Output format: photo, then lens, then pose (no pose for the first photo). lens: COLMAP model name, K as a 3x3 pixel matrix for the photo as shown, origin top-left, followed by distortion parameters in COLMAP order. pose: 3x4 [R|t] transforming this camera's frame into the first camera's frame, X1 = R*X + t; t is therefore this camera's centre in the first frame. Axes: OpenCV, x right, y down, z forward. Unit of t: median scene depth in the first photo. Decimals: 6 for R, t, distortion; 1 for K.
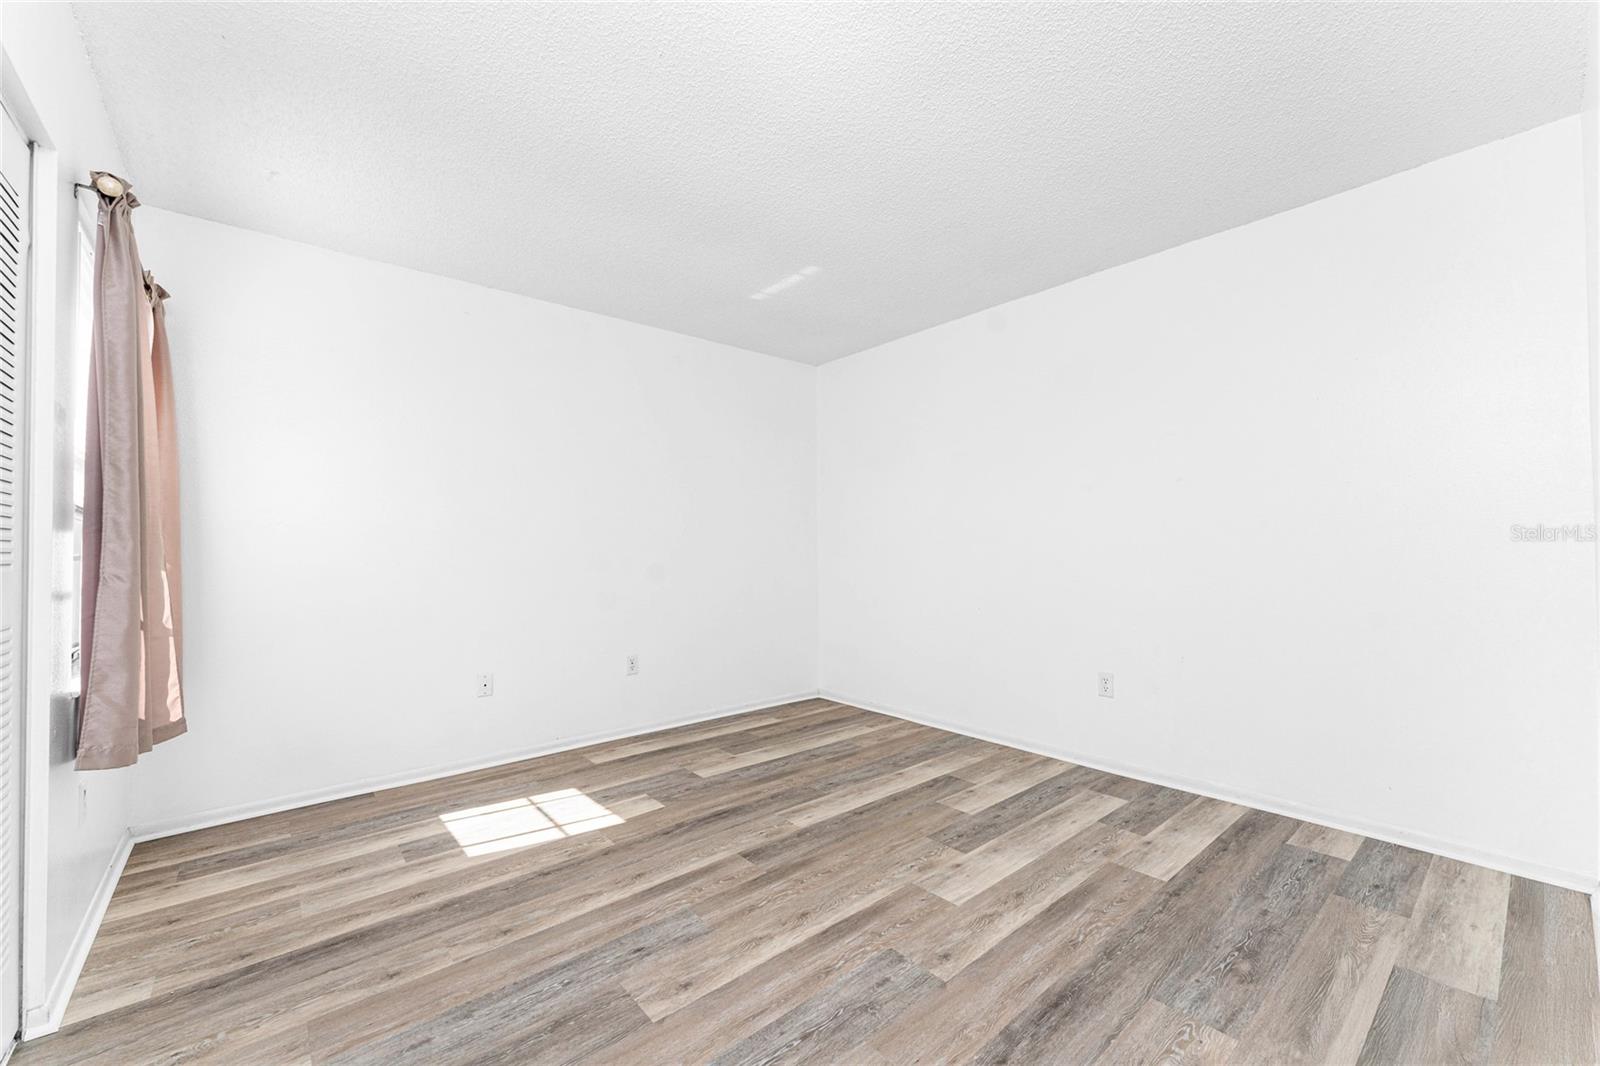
lens RADIAL K [[660.4, 0, 798.8], [0, 660.4, 536.7], [0, 0, 1]] dist [-0.000877, 0.000335]
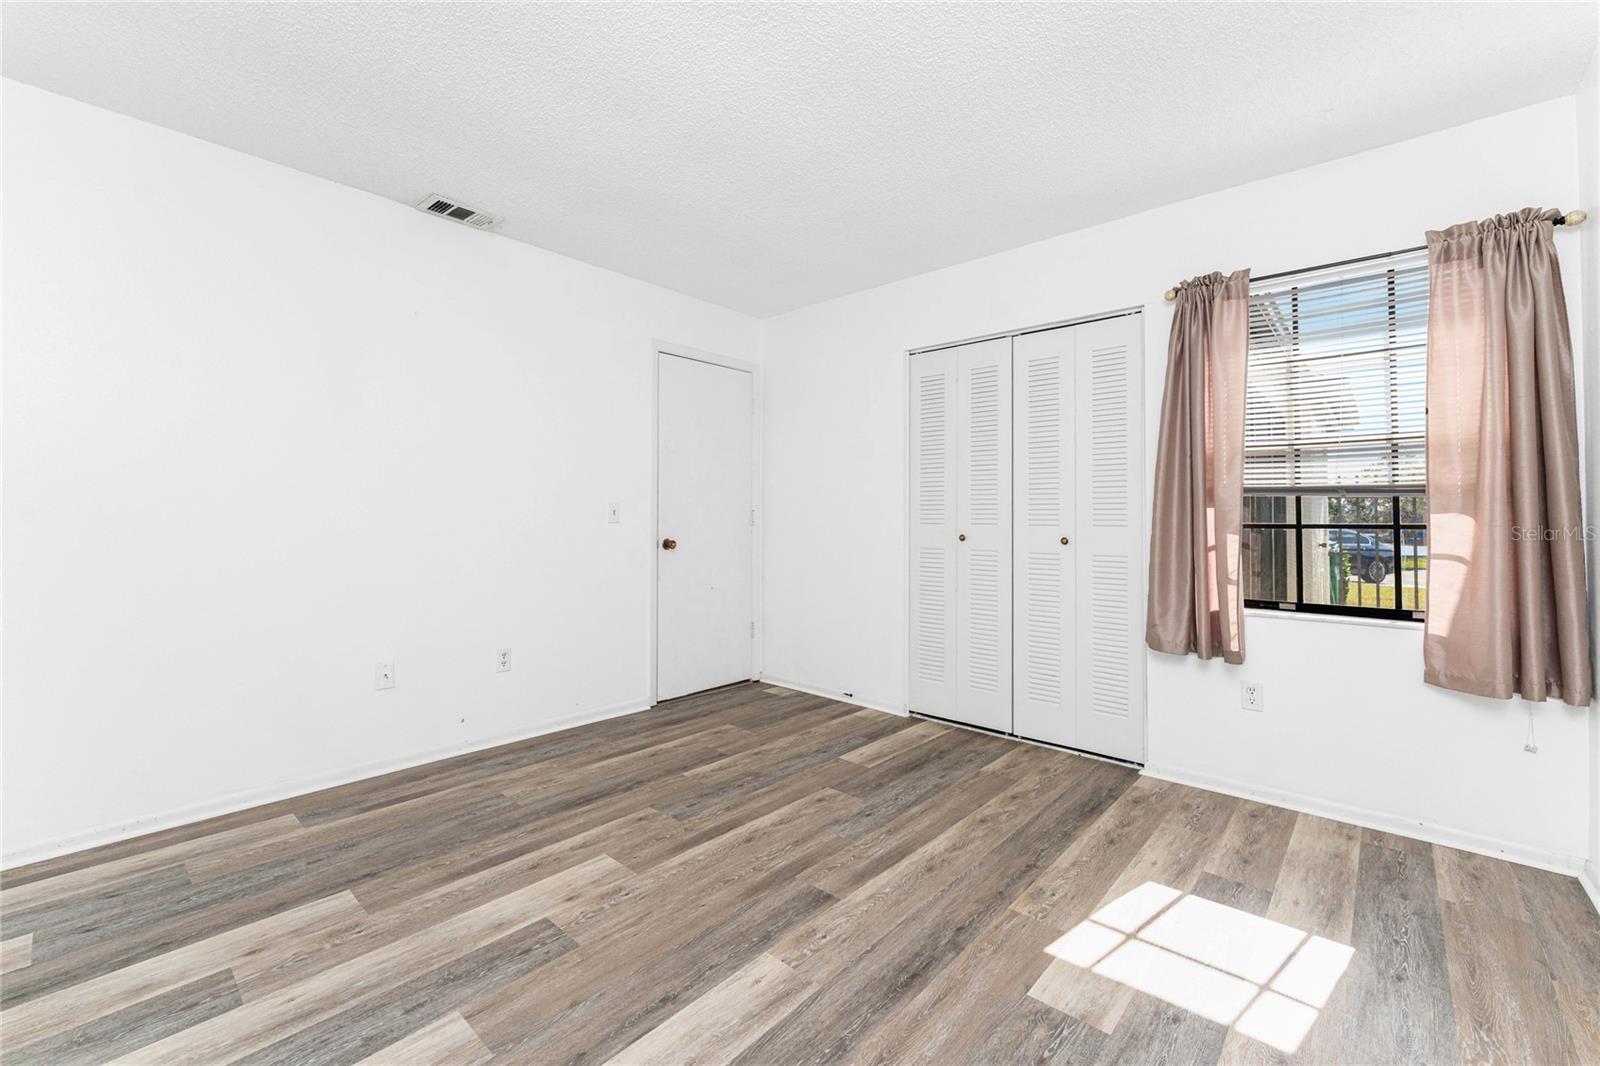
lens RADIAL K [[660.4, 0, 799.3], [0, 660.4, 522.8], [0, 0, 1]] dist [-0.000877, 0.000335]
pose [[-0.989579, 0.002335, -0.143970, 0.079155], [0.004053, 0.999924, -0.011641, 0.036588], [0.143932, -0.012103, -0.989514, 2.018485]]
